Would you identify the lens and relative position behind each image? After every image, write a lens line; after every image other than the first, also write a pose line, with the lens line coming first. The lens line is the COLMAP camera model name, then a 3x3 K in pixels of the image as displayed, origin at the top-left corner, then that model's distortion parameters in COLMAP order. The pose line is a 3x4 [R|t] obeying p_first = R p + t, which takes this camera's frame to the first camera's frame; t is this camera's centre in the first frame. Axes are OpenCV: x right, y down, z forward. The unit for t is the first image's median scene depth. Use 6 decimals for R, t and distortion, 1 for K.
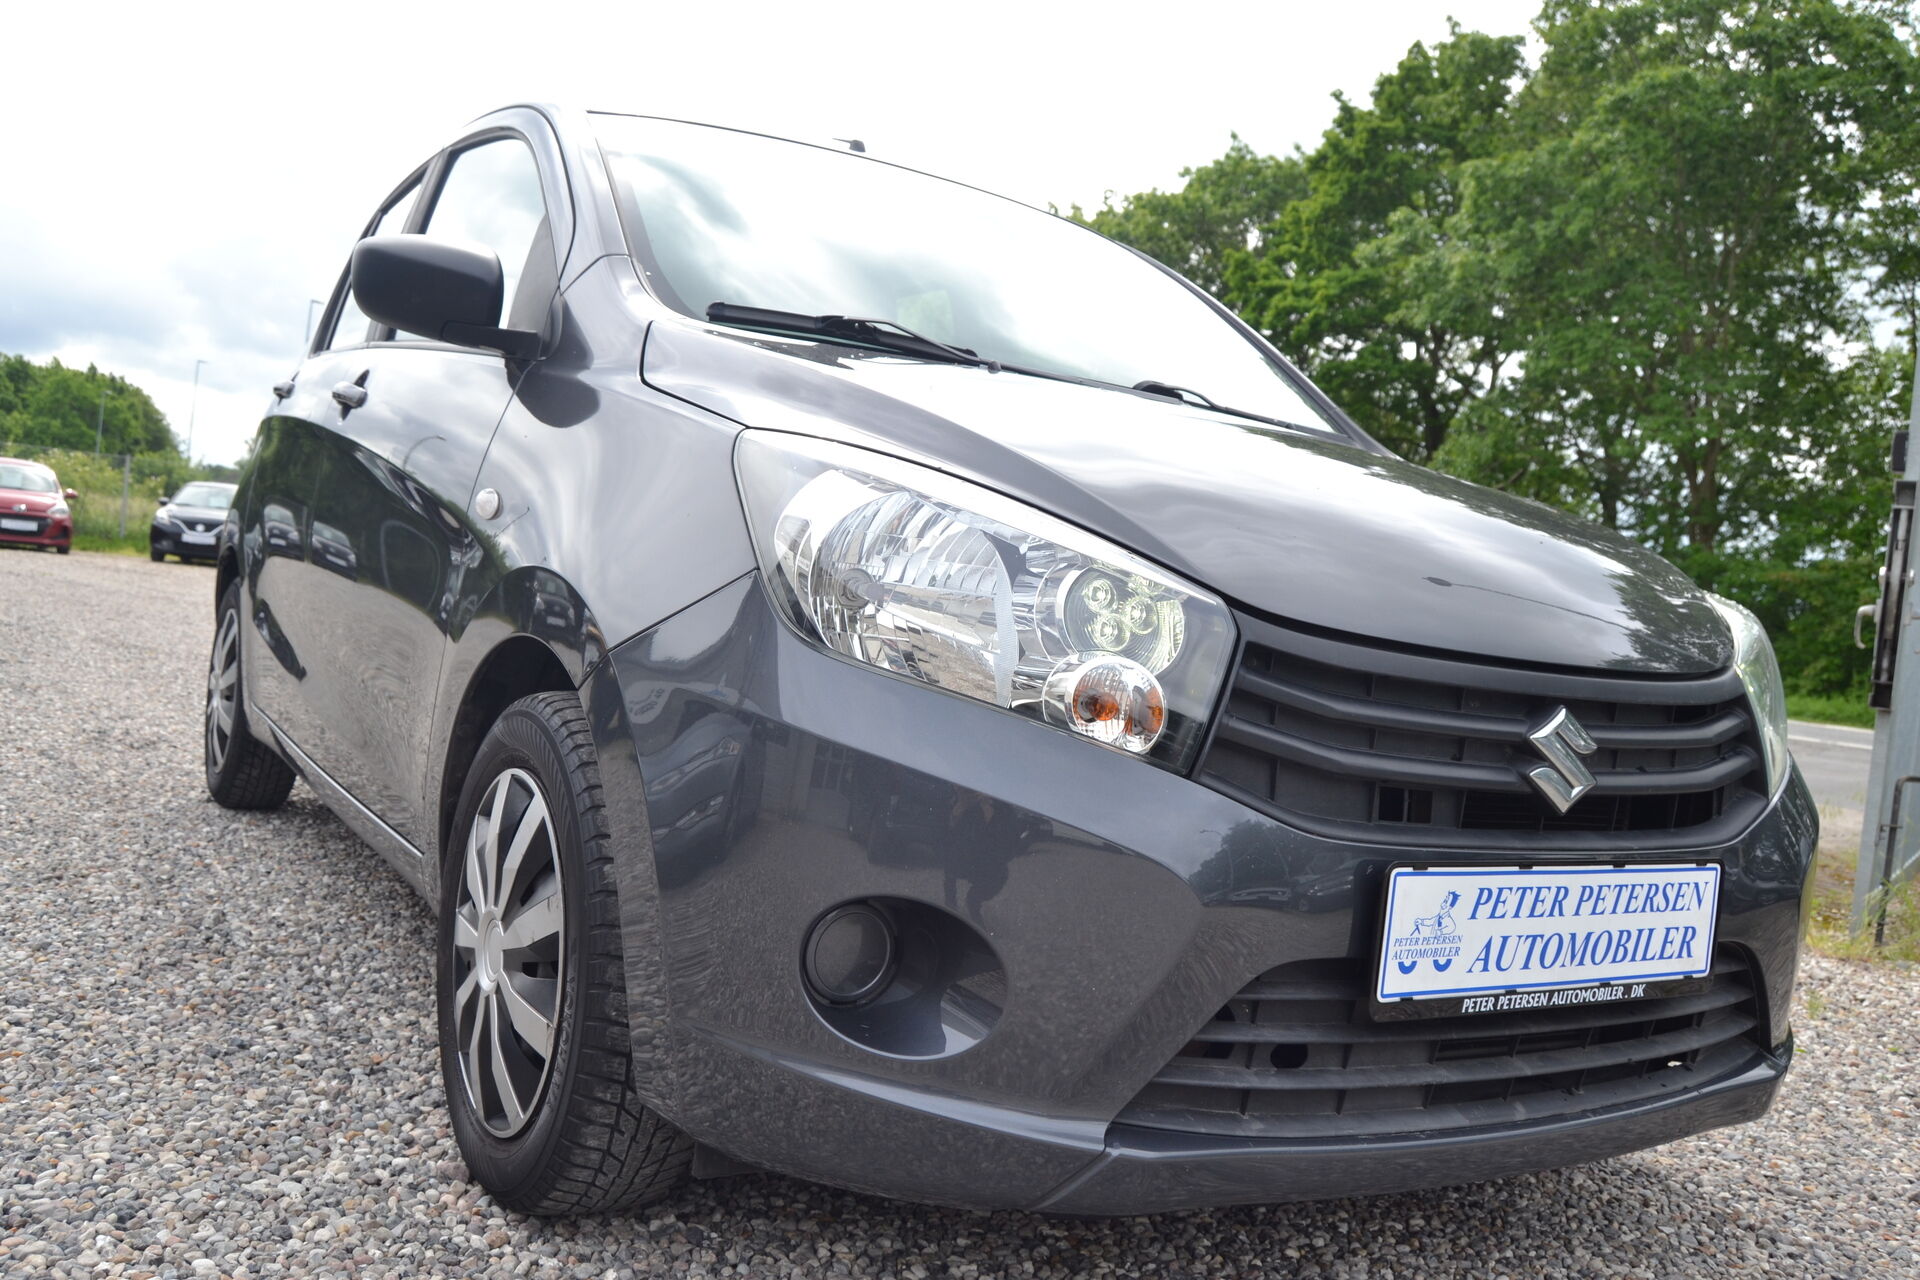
lens RADIAL K [[1608.9, 0, 943.5], [0, 1608.9, 667.4], [0, 0, 1]] dist [-0.045333, 0.008257]
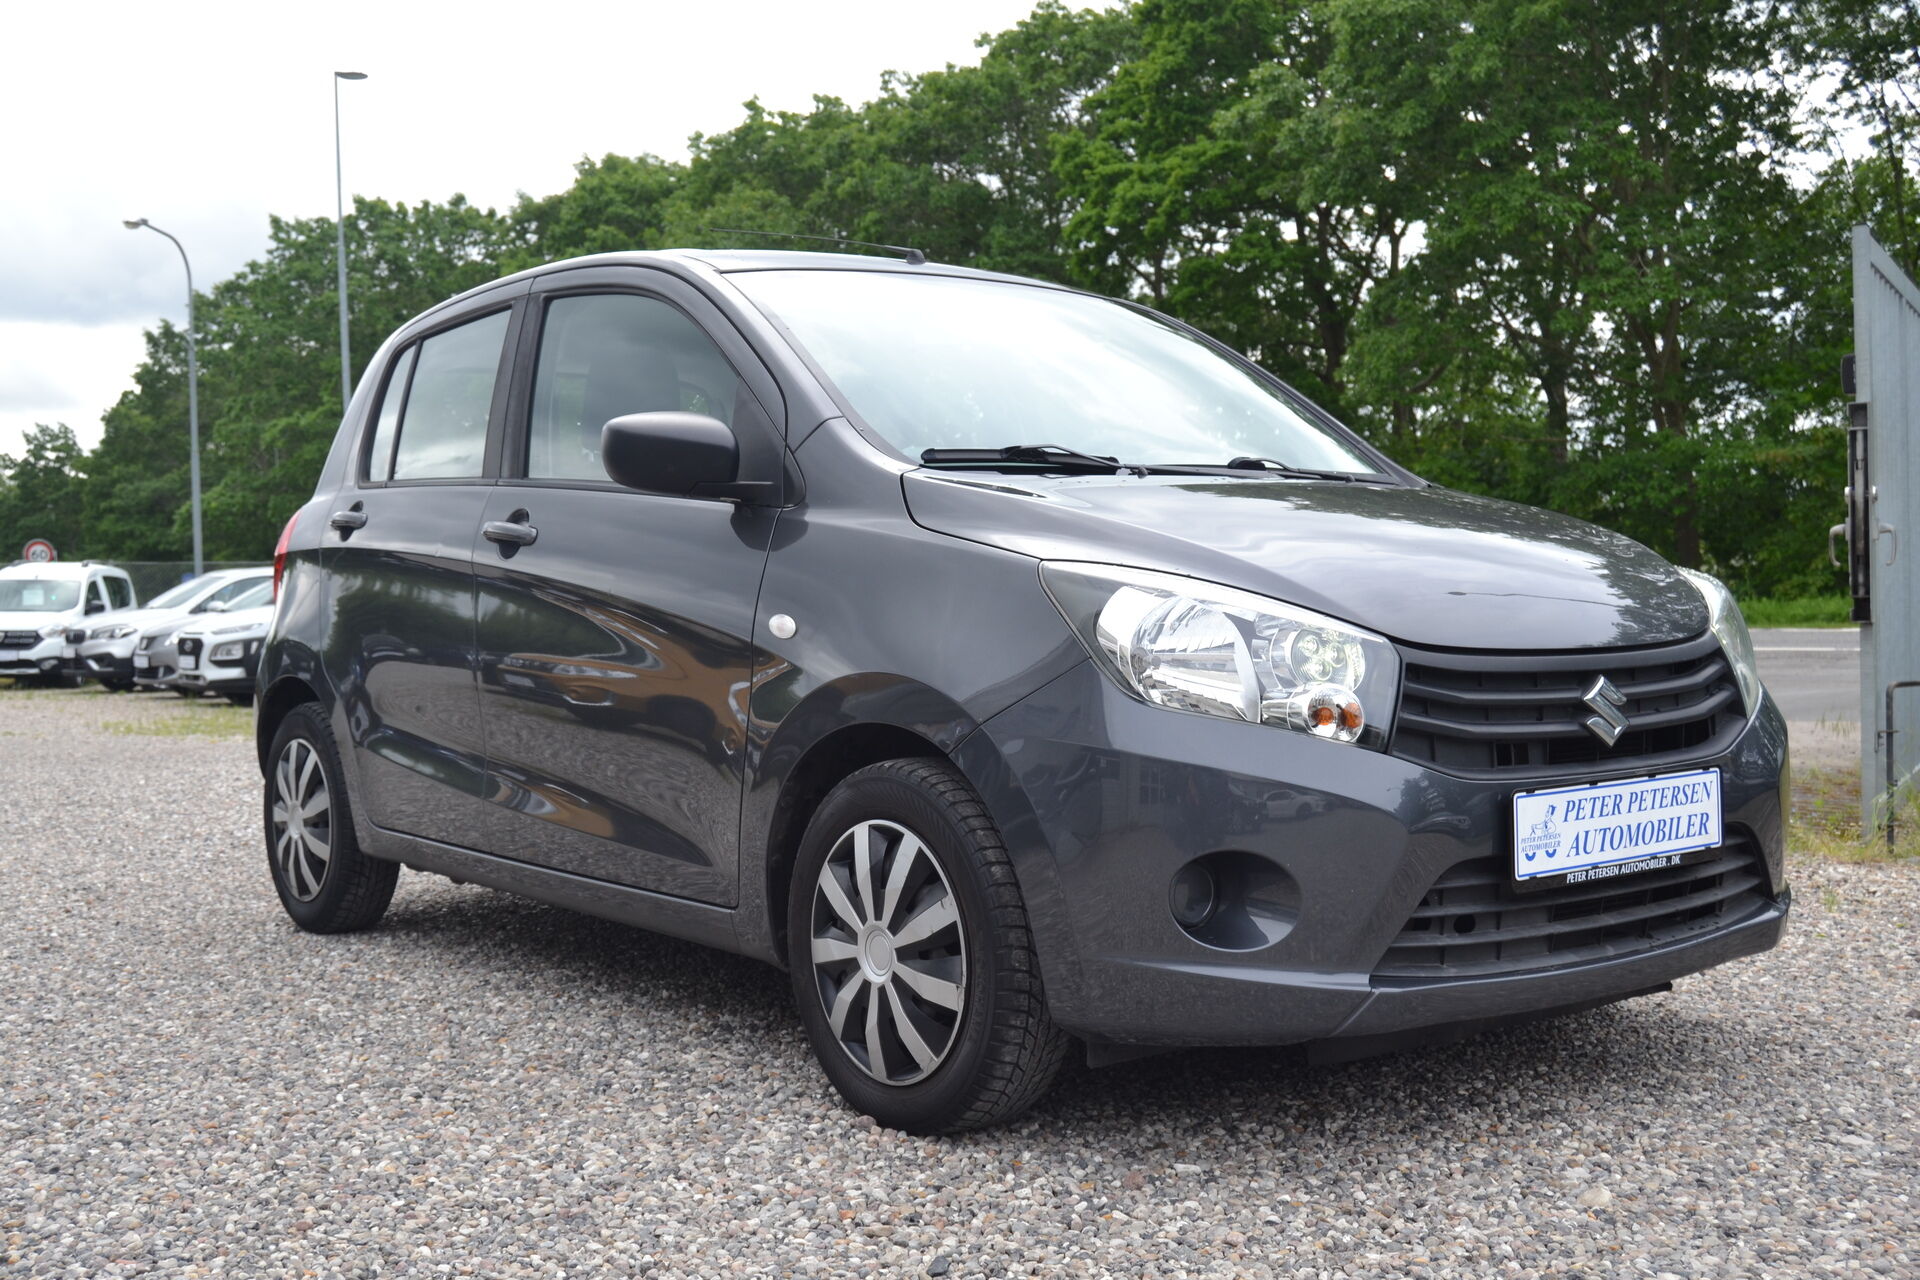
lens RADIAL K [[2139.4, 0, 943.9], [0, 2139.4, 655.2], [0, 0, 1]] dist [0.010562, 0.000000]
pose [[0.985724, -0.131207, 0.105509, -0.157106], [0.132663, 0.991137, -0.006869, -0.022749], [-0.103673, 0.020768, 0.994395, -0.341456]]
